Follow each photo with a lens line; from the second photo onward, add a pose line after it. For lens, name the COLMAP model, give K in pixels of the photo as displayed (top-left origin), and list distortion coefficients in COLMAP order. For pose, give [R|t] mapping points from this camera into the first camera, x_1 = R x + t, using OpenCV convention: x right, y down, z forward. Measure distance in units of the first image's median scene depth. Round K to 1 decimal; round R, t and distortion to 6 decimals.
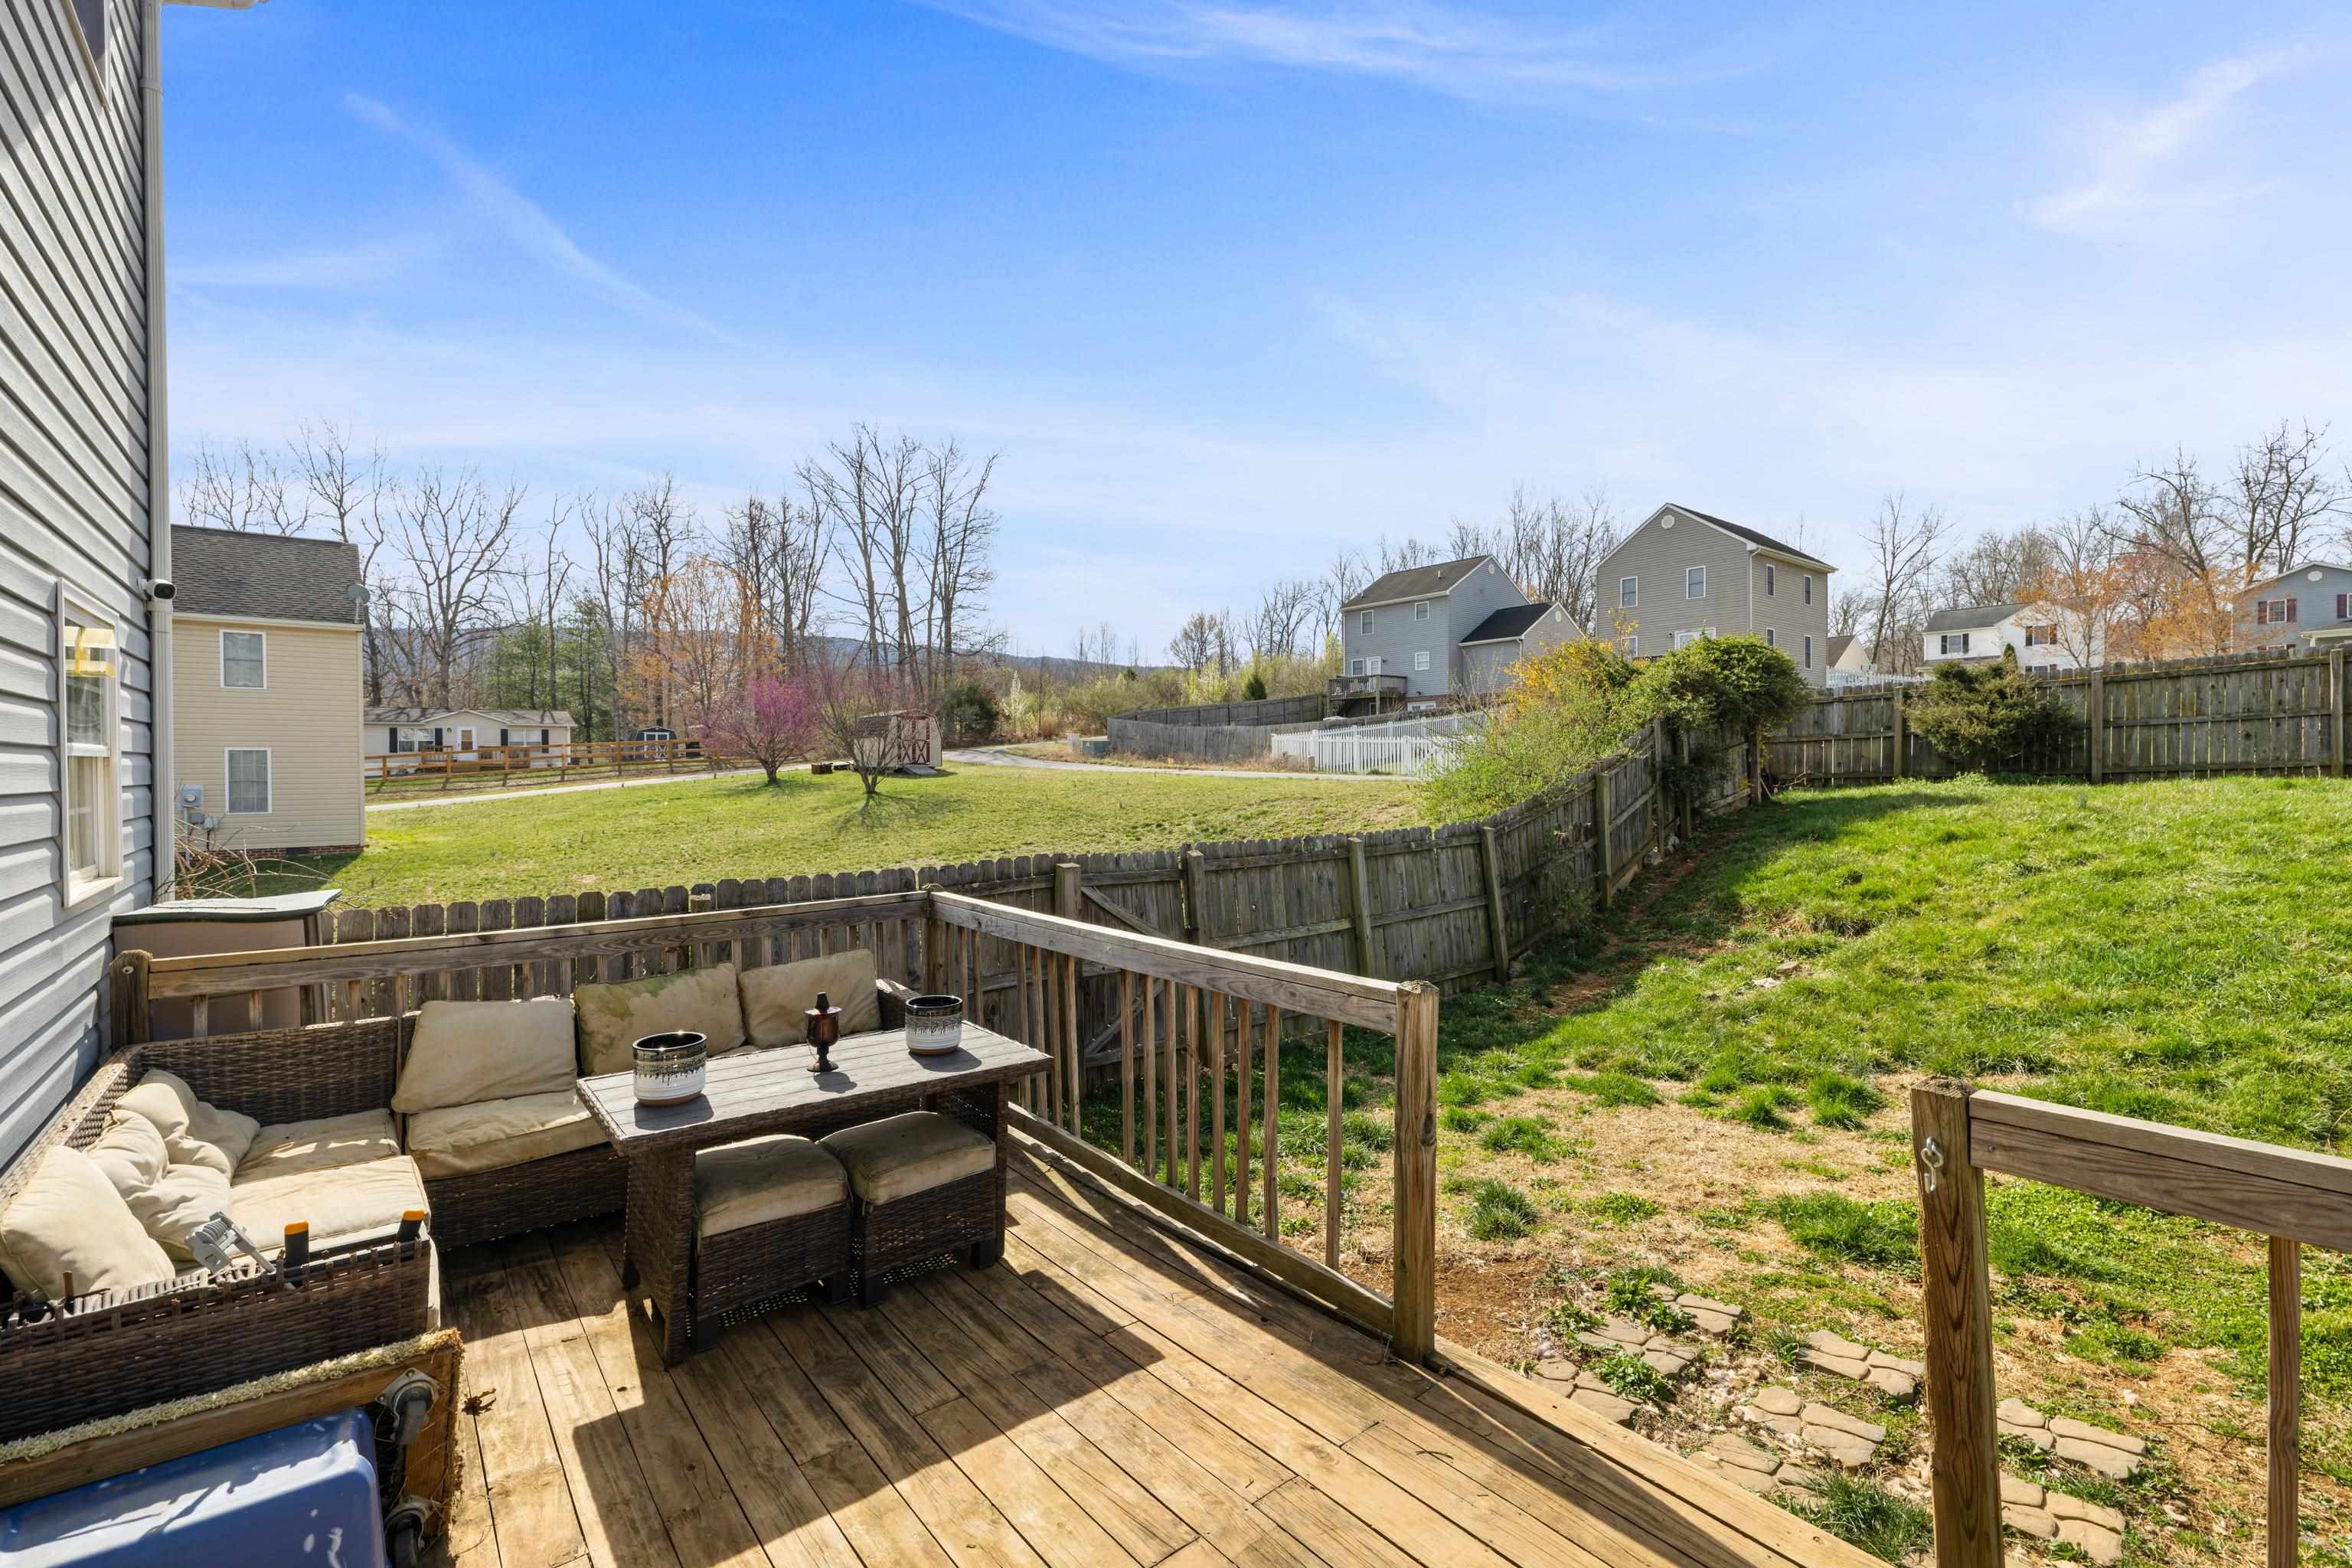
lens RADIAL K [[1014.8, 0, 1192.5], [0, 1014.8, 740.3], [0, 0, 1]] dist [-0.001434, 0.000167]
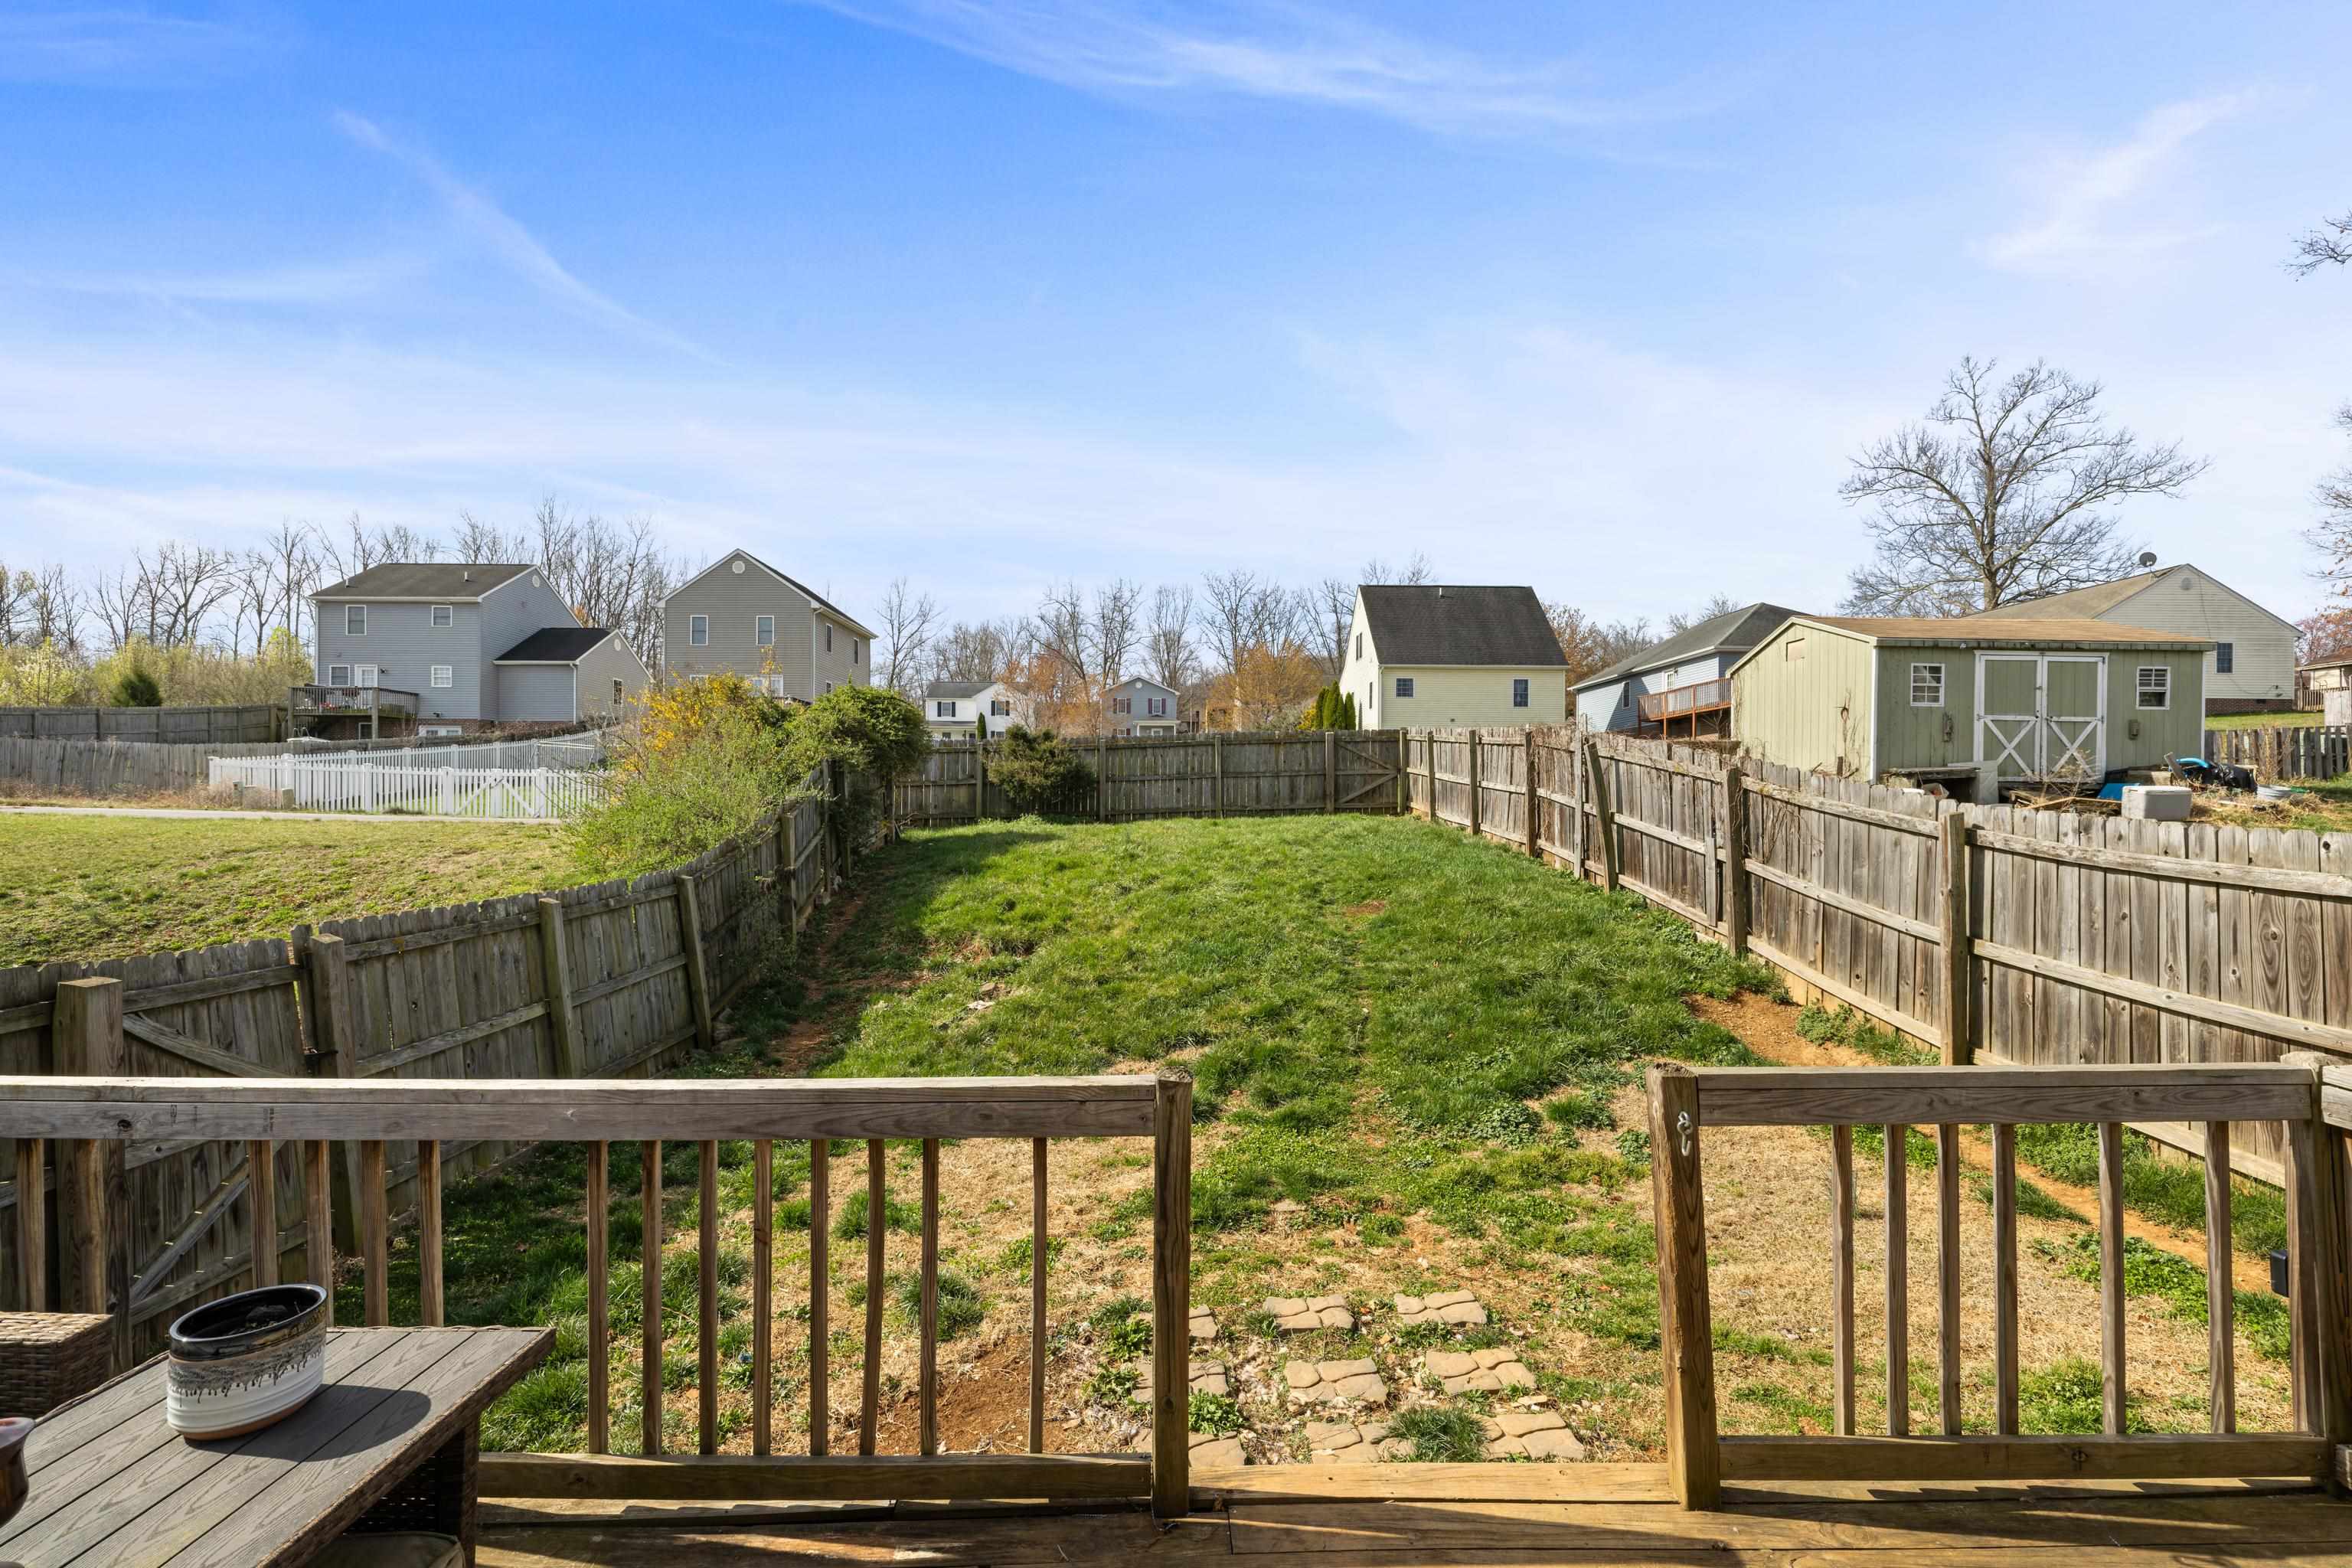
lens RADIAL K [[987.5, 0, 1176.0], [0, 987.5, 784.0], [0, 0, 1]] dist [0.000836, 0.000686]
pose [[0.628723, 0.025046, 0.777226, -0.110627], [-0.028374, 0.999555, -0.009258, 0.000656], [-0.777111, -0.016232, 0.629154, 0.119133]]
